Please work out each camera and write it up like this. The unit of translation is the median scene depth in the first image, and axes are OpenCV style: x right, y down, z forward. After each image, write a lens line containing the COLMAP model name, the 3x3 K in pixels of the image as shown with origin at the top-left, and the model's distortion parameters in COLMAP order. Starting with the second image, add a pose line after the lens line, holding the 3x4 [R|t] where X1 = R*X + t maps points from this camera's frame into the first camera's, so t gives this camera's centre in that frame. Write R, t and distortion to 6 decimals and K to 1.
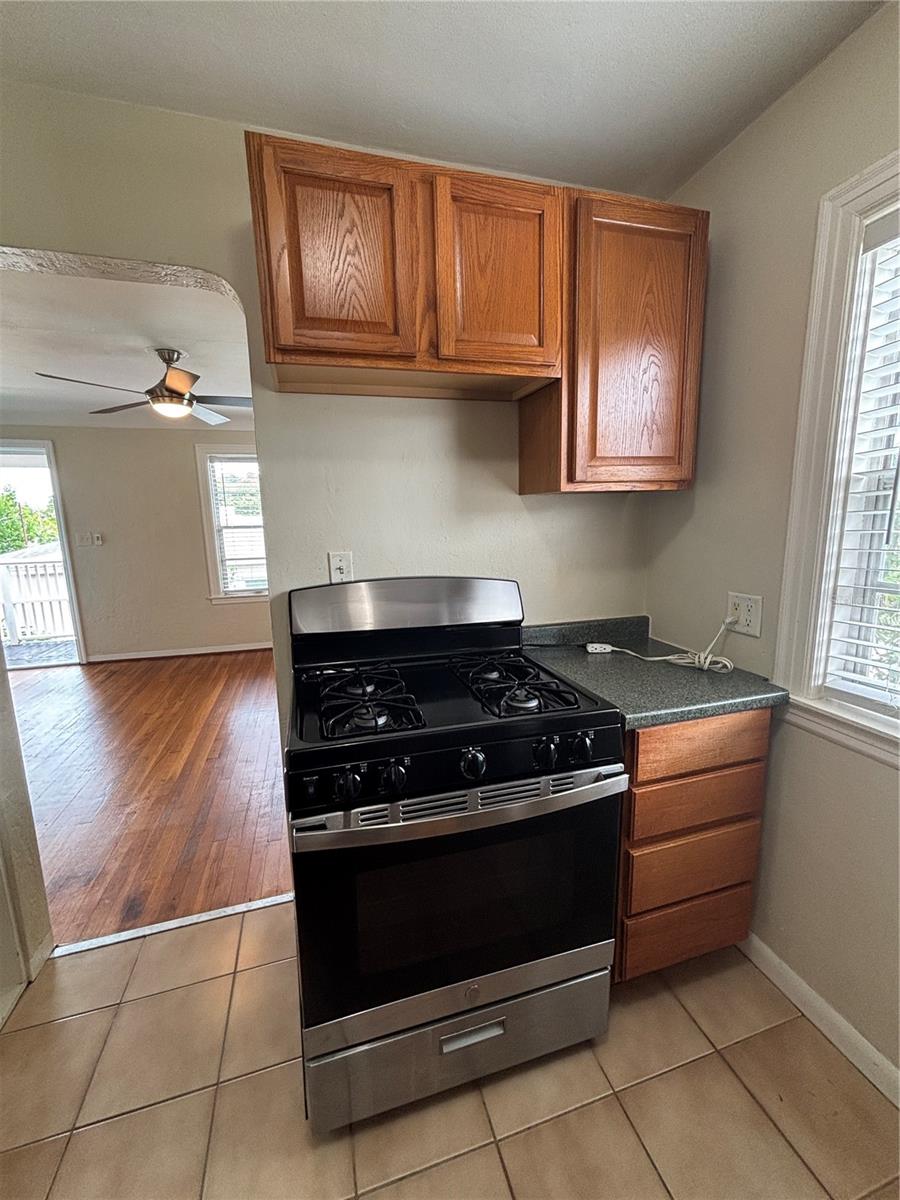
lens RADIAL K [[484.3, 0, 450.0], [0, 484.3, 600.0], [0, 0, 1]] dist [0.001720, -0.000336]
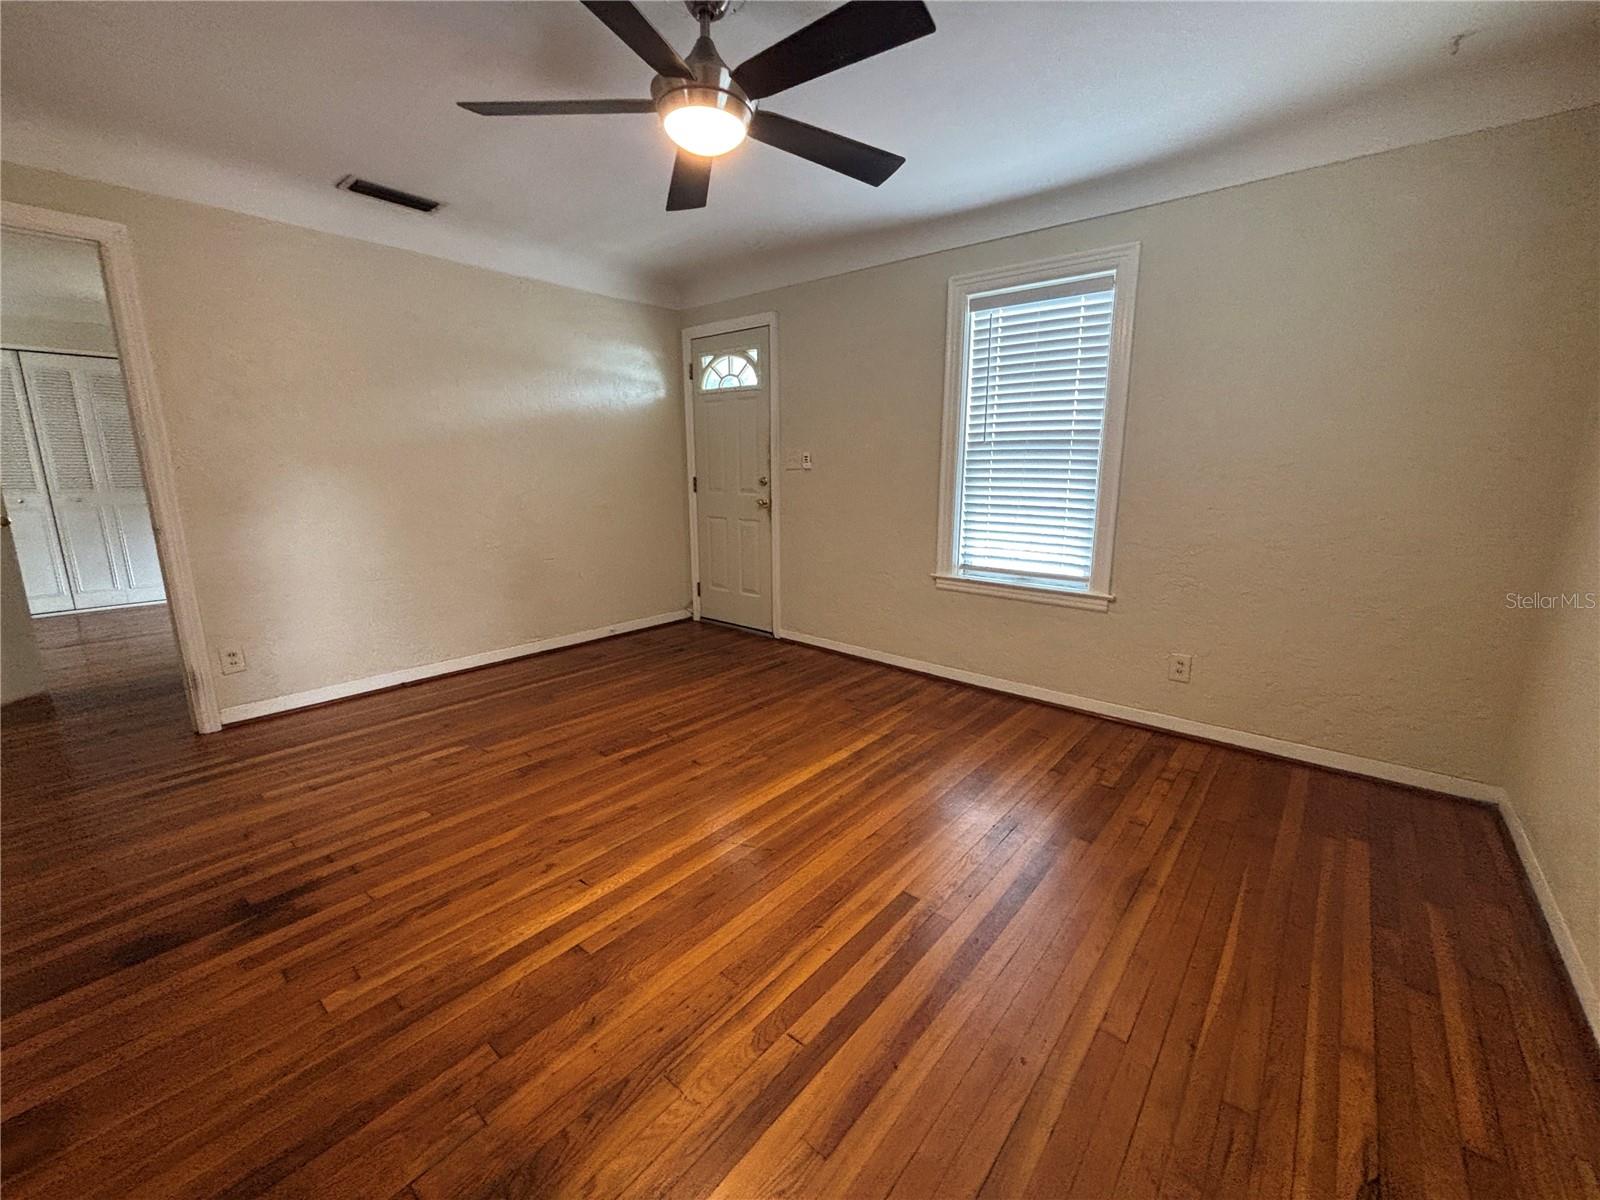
lens RADIAL K [[645.8, 0, 798.2], [0, 645.8, 598.1], [0, 0, 1]] dist [0.001720, -0.000336]
pose [[0.553265, 0.183933, -0.812445, 0.009507], [-0.150826, 0.981317, 0.119454, -0.044631], [0.819237, 0.056448, 0.570670, 0.507675]]
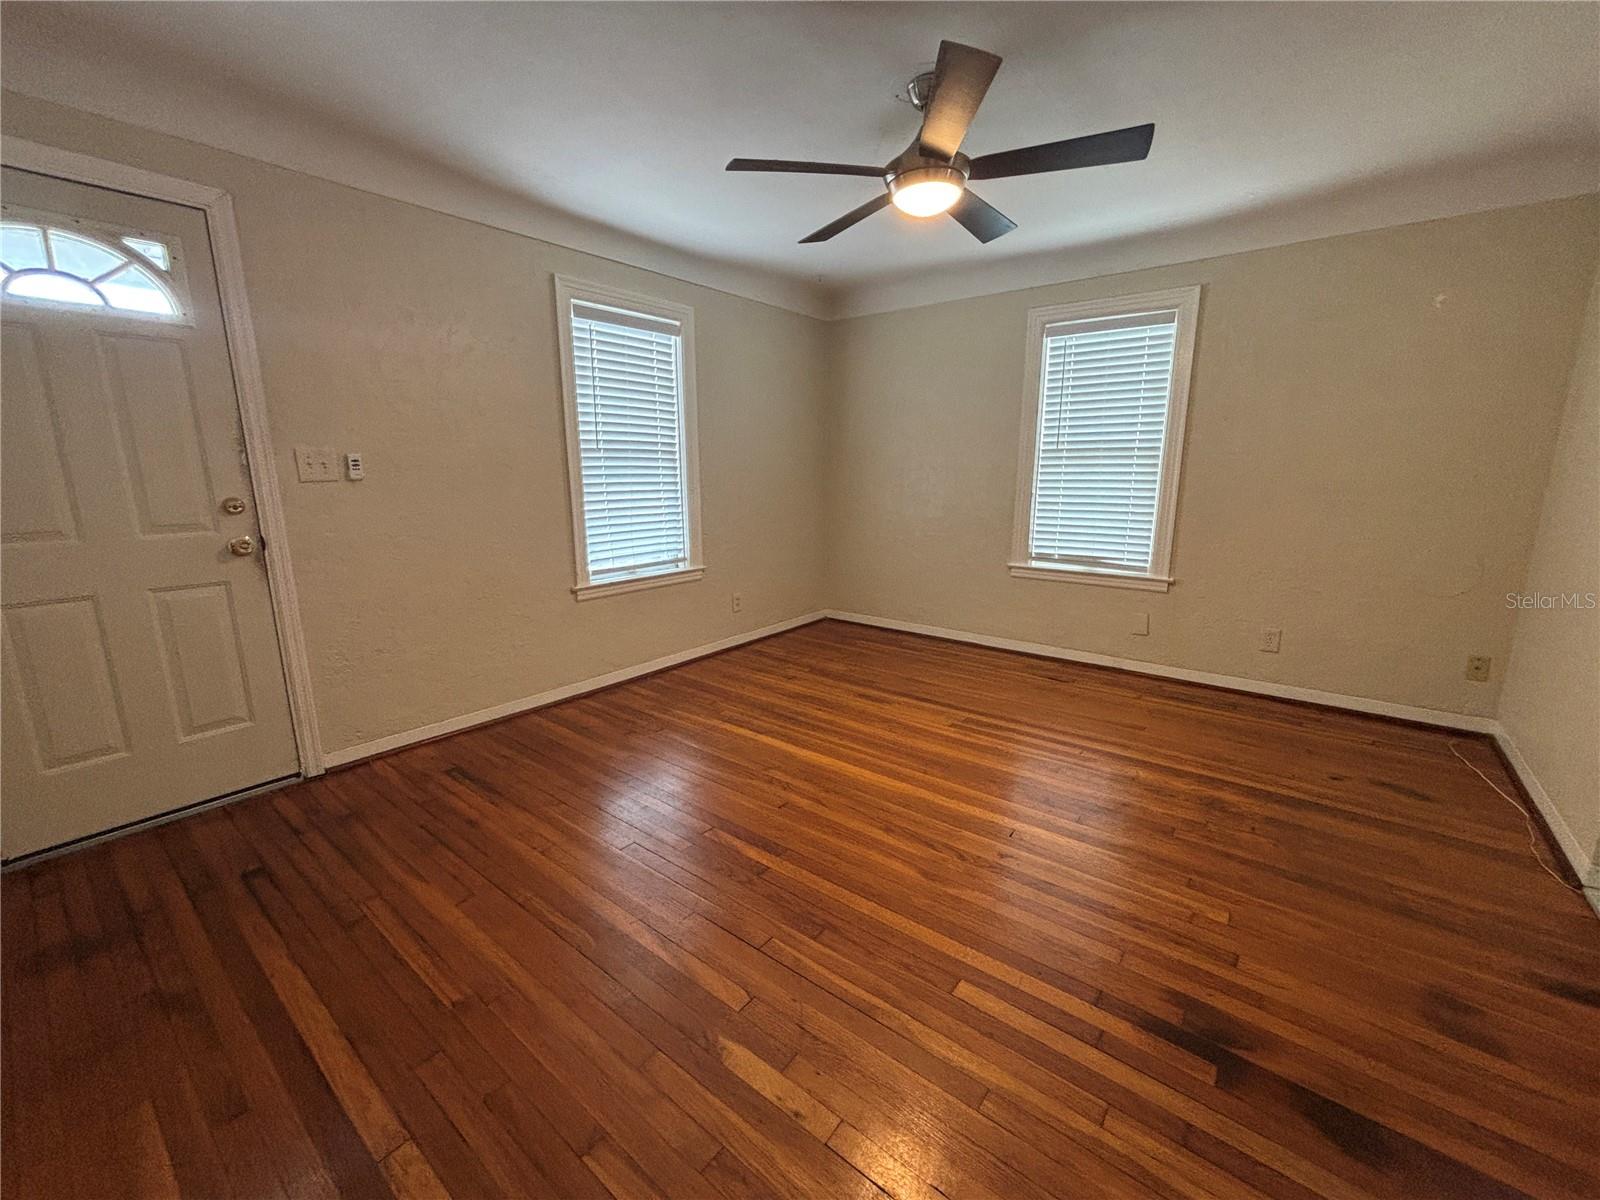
lens RADIAL K [[645.8, 0, 798.2], [0, 645.8, 598.1], [0, 0, 1]] dist [0.001720, -0.000336]
pose [[0.817599, -0.106420, 0.565868, -0.742388], [0.090945, 0.994303, 0.055591, -0.010196], [-0.568561, 0.006012, 0.822619, 0.338607]]
